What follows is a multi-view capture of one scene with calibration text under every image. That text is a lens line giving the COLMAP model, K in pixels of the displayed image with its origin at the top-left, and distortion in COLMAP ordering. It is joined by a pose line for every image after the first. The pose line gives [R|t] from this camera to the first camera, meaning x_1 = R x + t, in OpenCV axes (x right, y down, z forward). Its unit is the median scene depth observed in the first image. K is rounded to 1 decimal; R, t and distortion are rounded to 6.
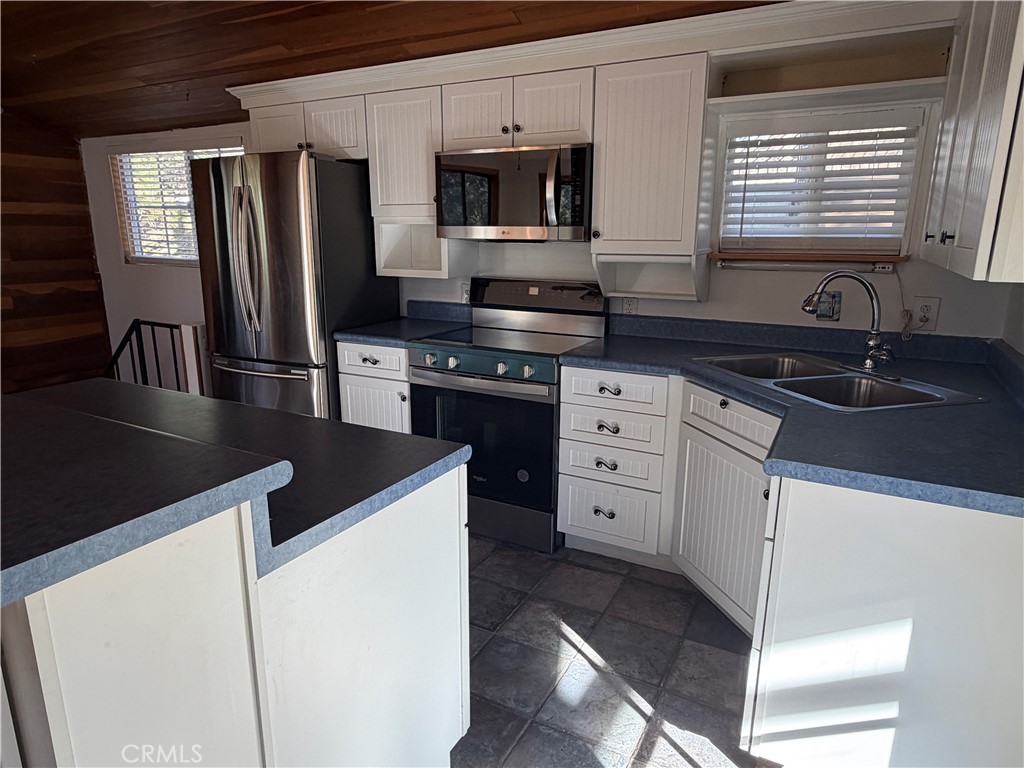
lens RADIAL K [[640.7, 0, 512.0], [0, 640.7, 384.0], [0, 0, 1]] dist [0.000464, -0.001806]
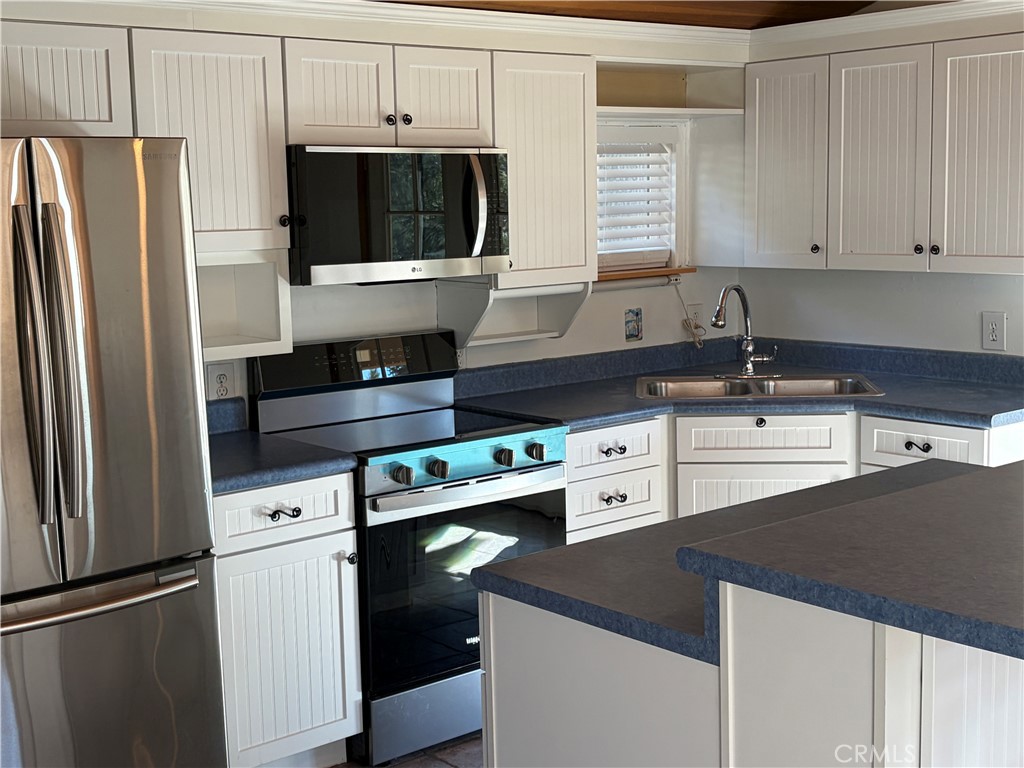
lens RADIAL K [[1380.1, 0, 512.0], [0, 1380.1, 384.0], [0, 0, 1]] dist [0.217275, -0.823043]
pose [[0.368810, -0.137759, 0.919240, -1.399173], [0.239795, 0.969582, 0.049094, -0.176858], [-0.898041, 0.202322, 0.390625, 0.390315]]
